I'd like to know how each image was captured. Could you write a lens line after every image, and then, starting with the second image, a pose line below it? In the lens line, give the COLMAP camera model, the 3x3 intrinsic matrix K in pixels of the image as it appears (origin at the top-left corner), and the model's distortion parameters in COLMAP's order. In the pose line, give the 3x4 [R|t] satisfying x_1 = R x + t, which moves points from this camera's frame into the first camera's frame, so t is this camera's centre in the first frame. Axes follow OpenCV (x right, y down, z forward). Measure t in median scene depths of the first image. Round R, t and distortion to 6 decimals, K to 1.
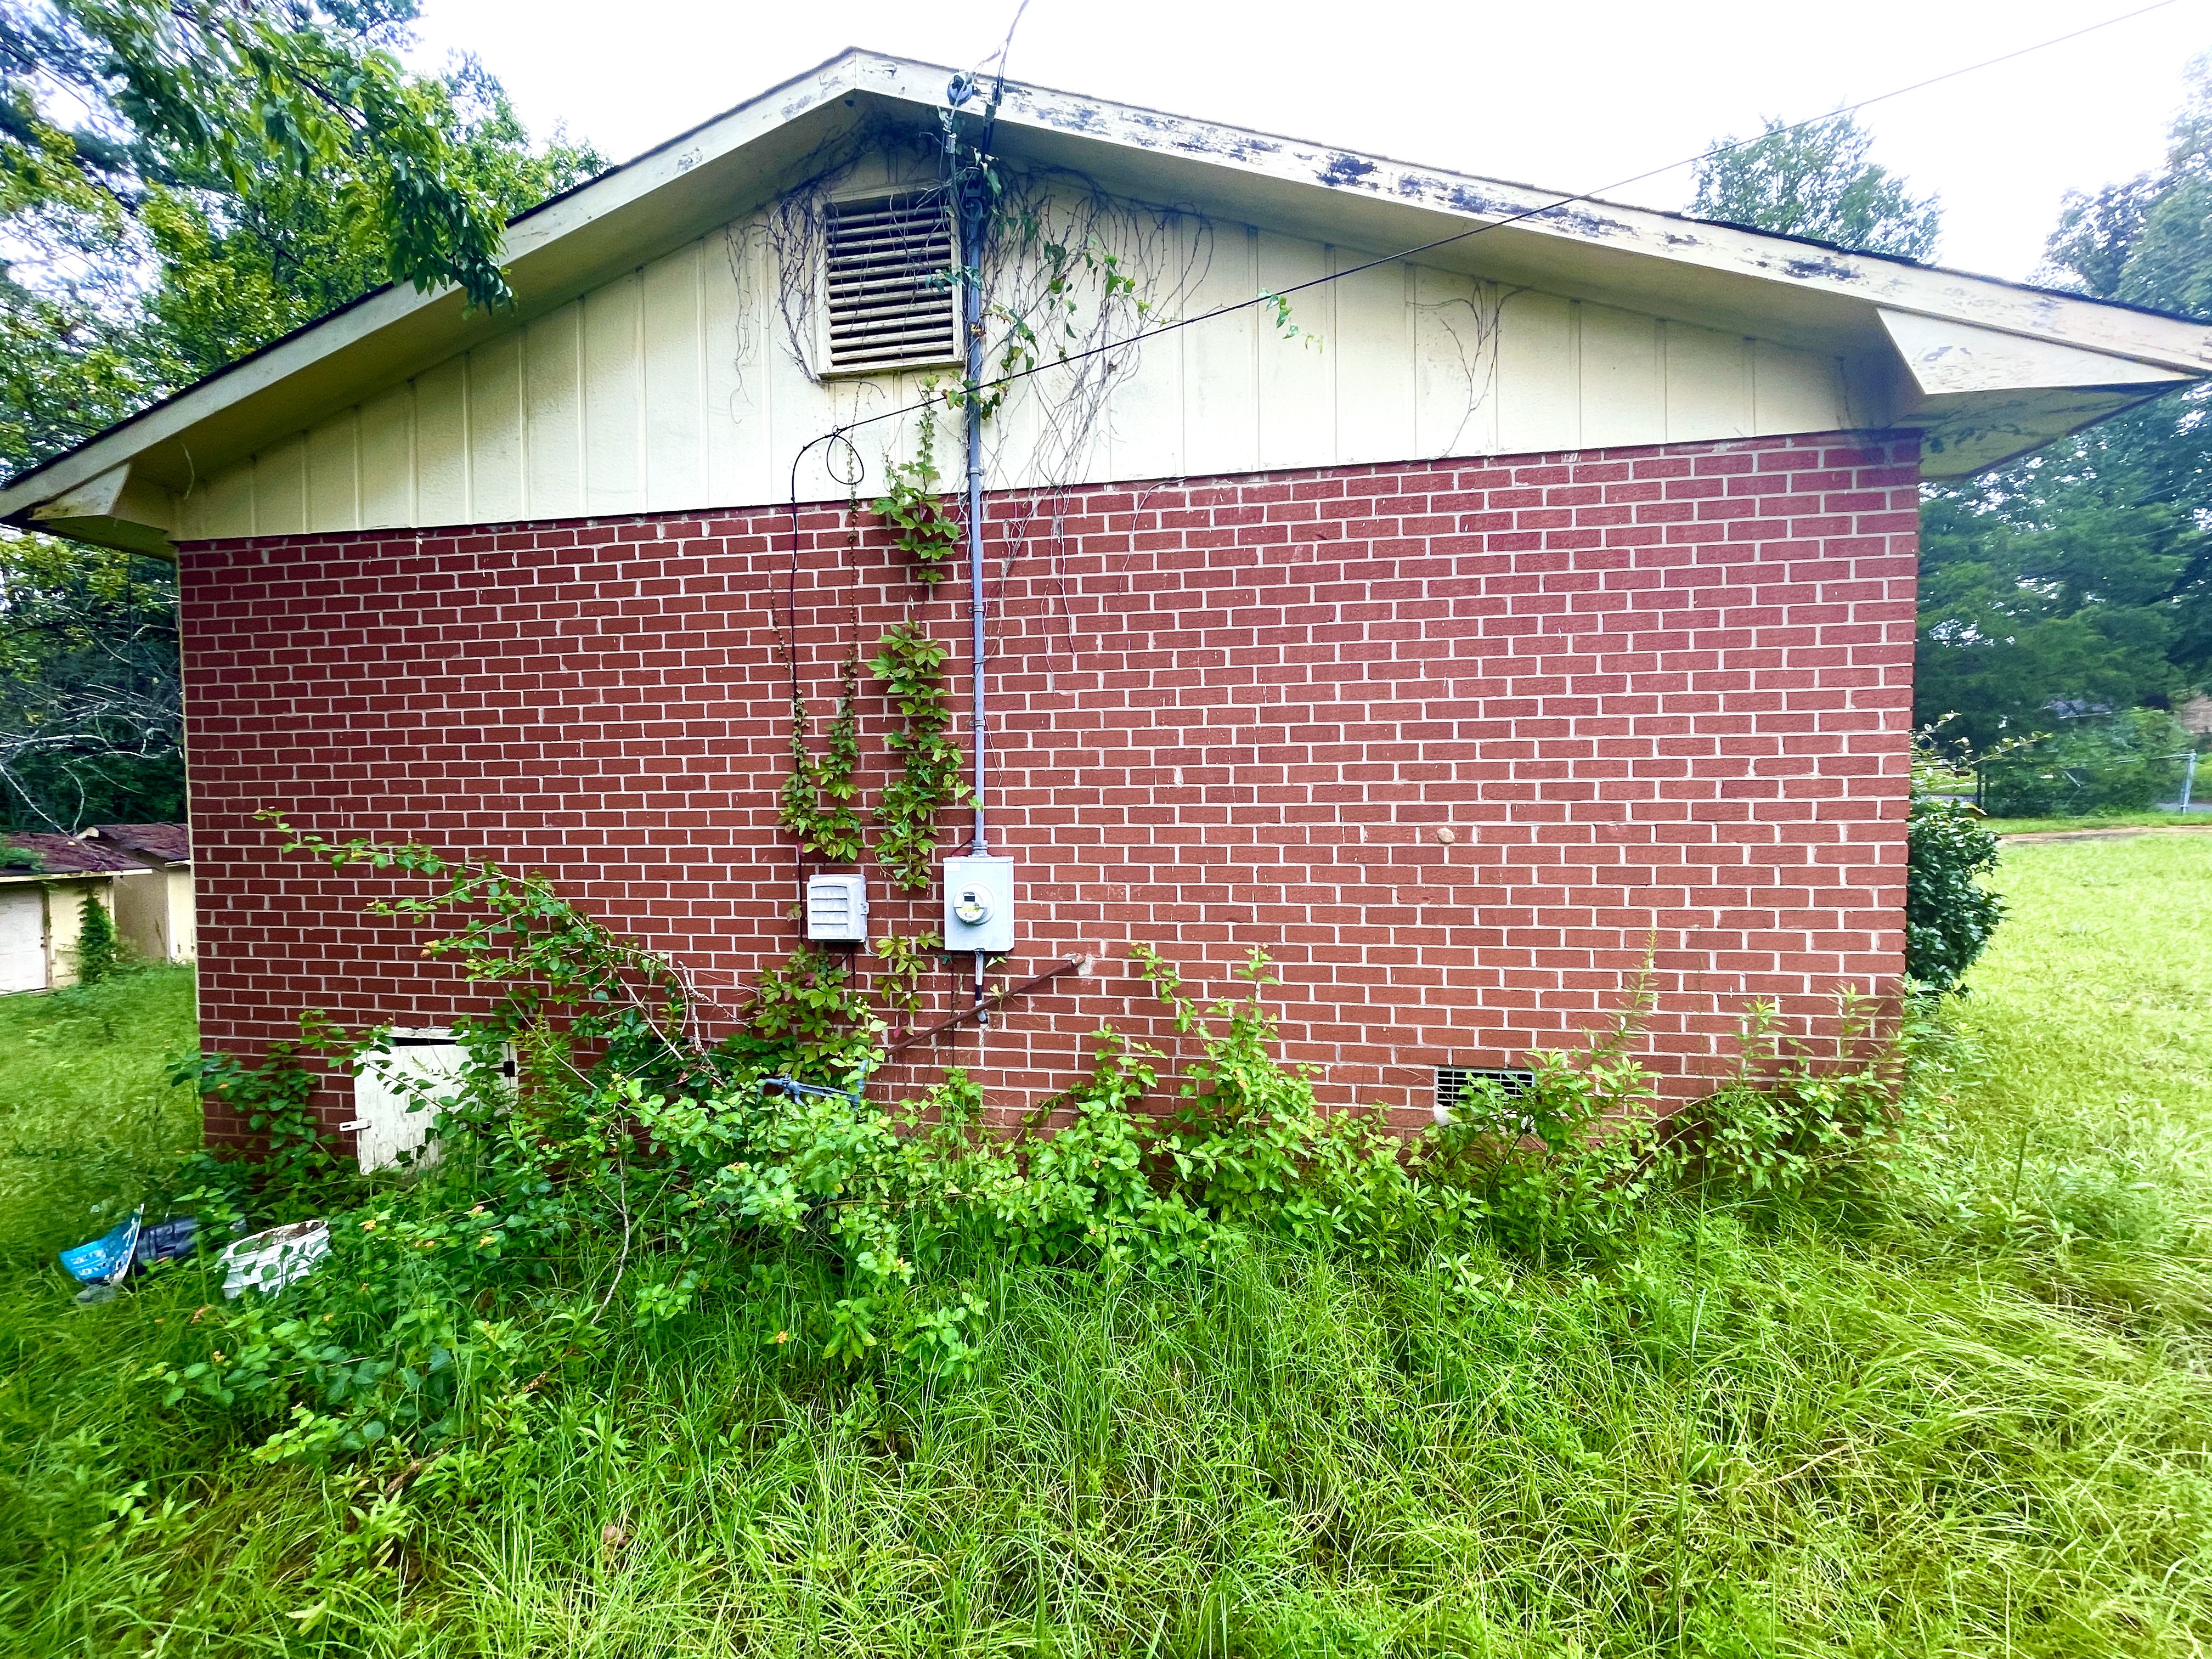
lens RADIAL K [[891.6, 0, 1103.6], [0, 891.6, 843.8], [0, 0, 1]] dist [-0.002668, -0.000132]
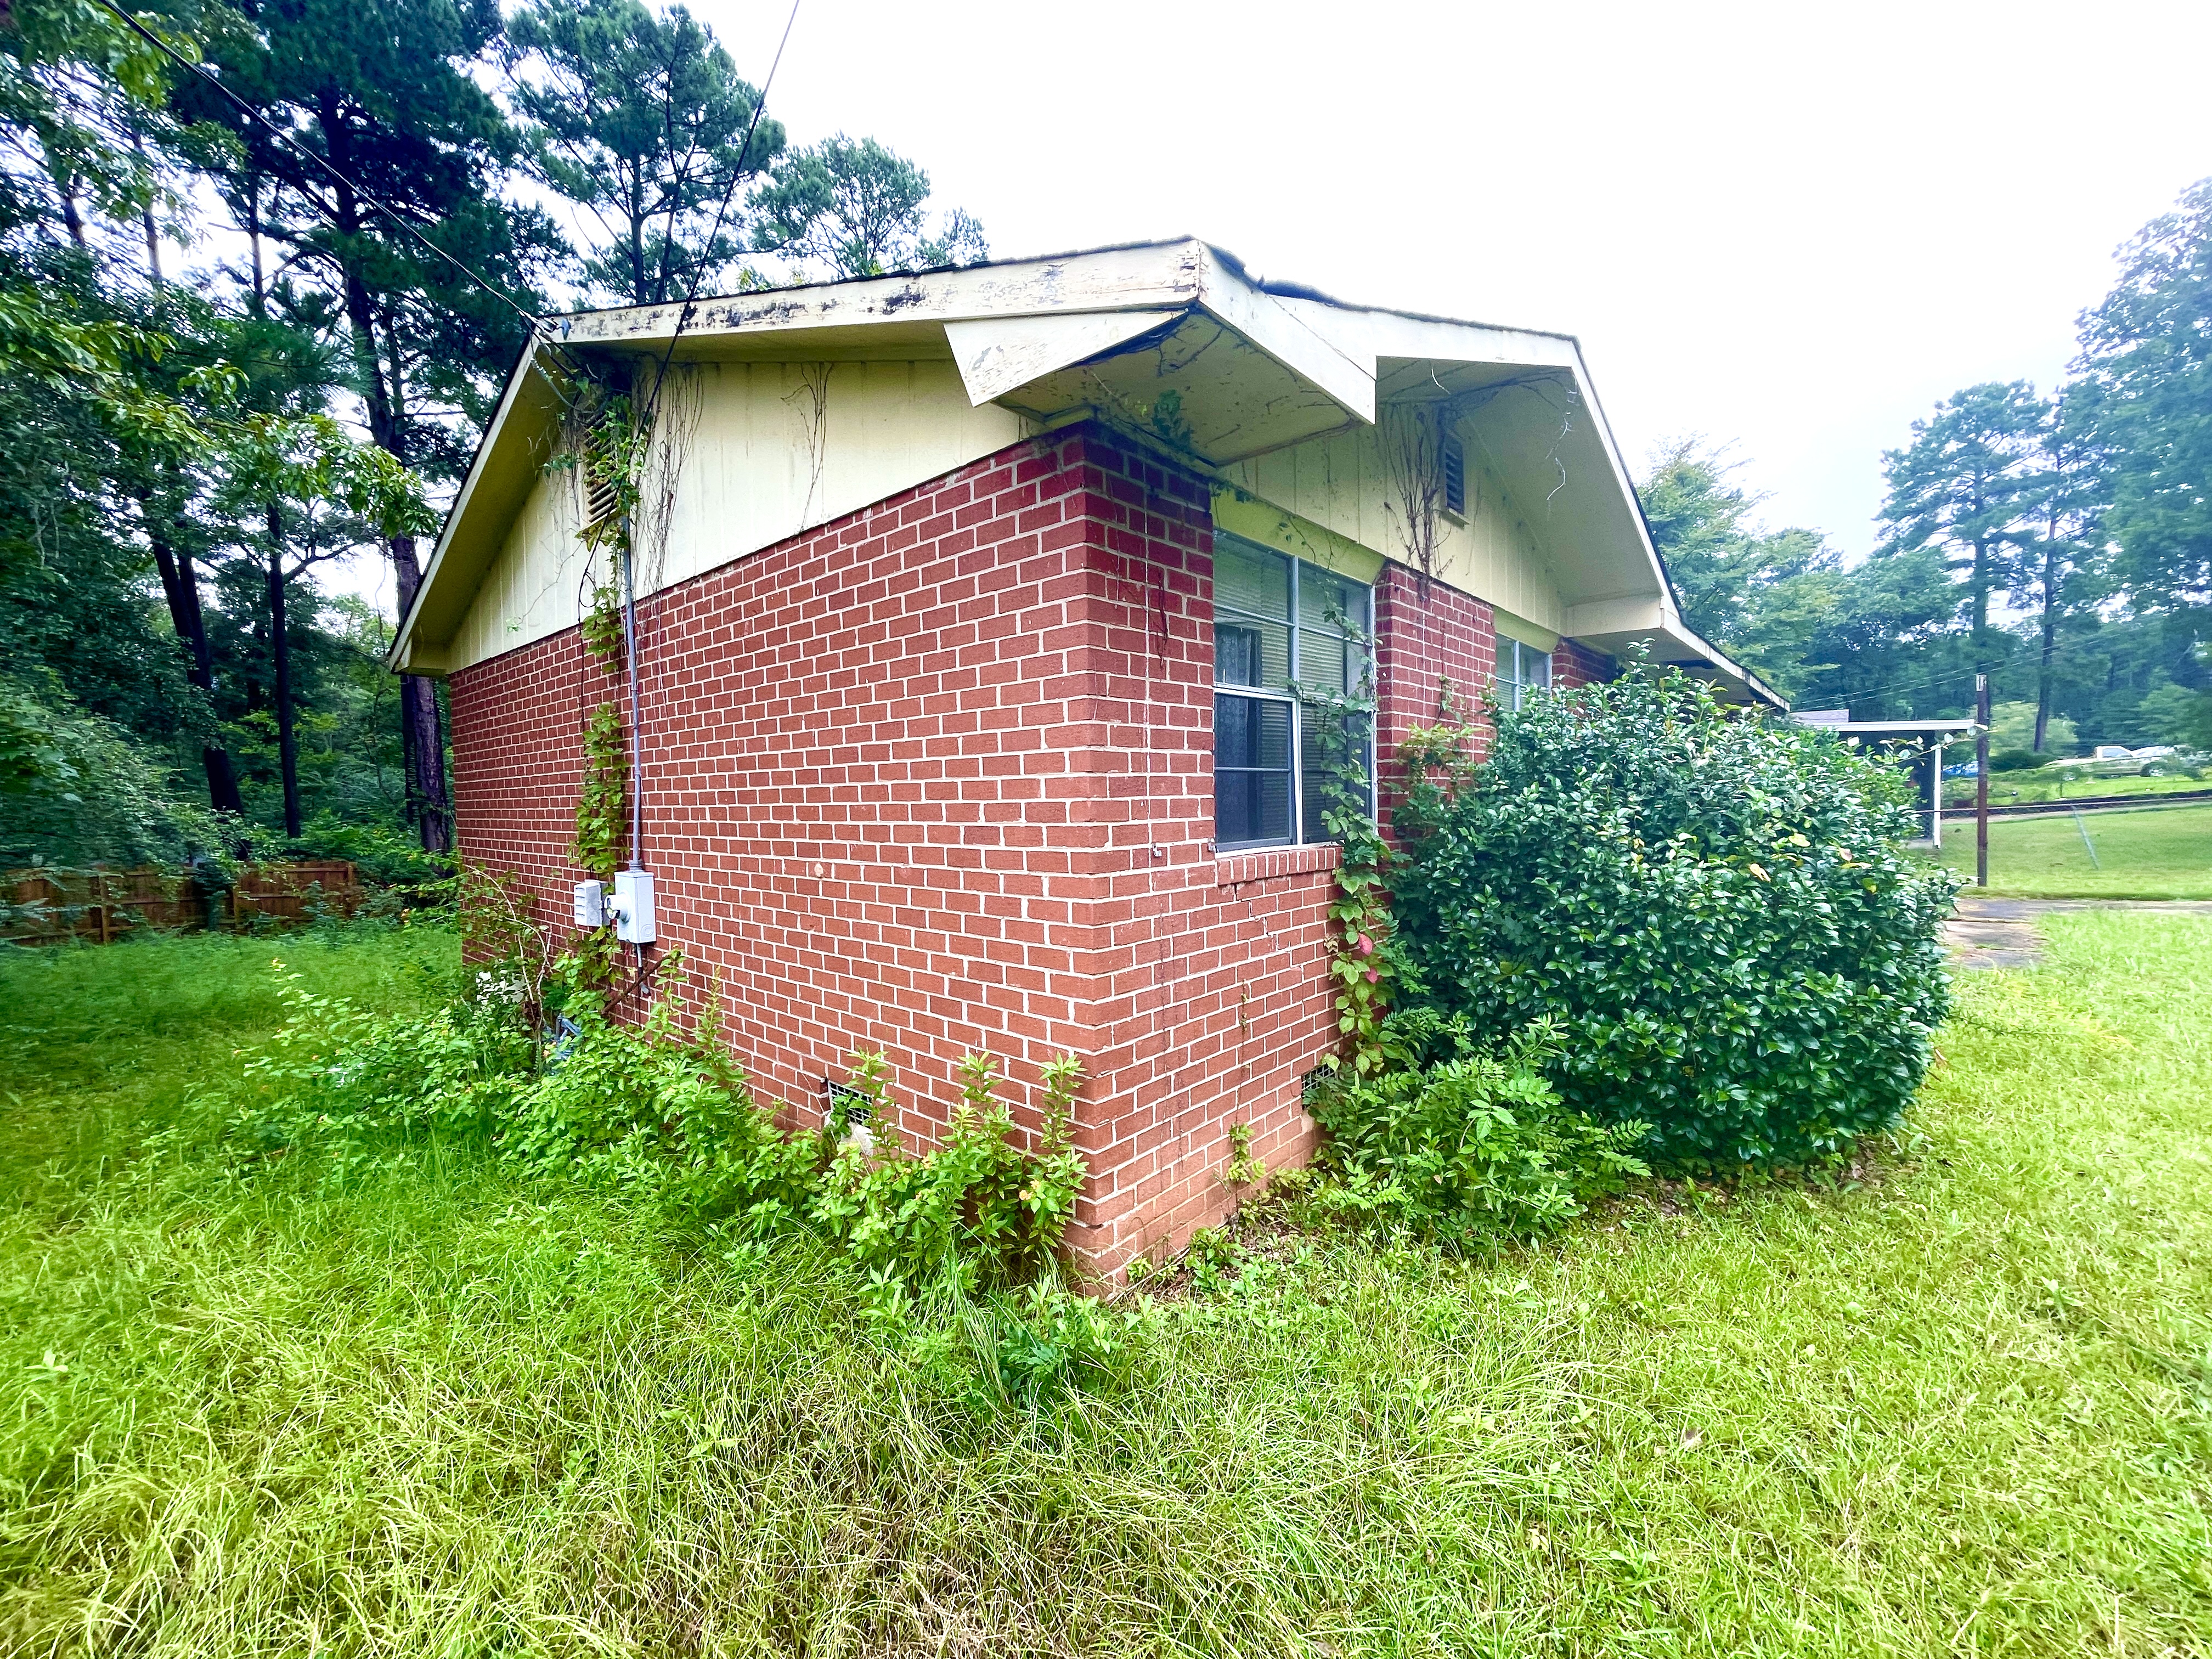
lens RADIAL K [[891.6, 0, 1099.7], [0, 891.6, 827.3], [0, 0, 1]] dist [-0.002668, -0.000132]
pose [[0.844665, 0.007147, -0.535248, 1.310296], [0.004709, 0.999773, 0.020779, -0.087252], [0.535275, -0.020072, 0.844439, 0.258032]]
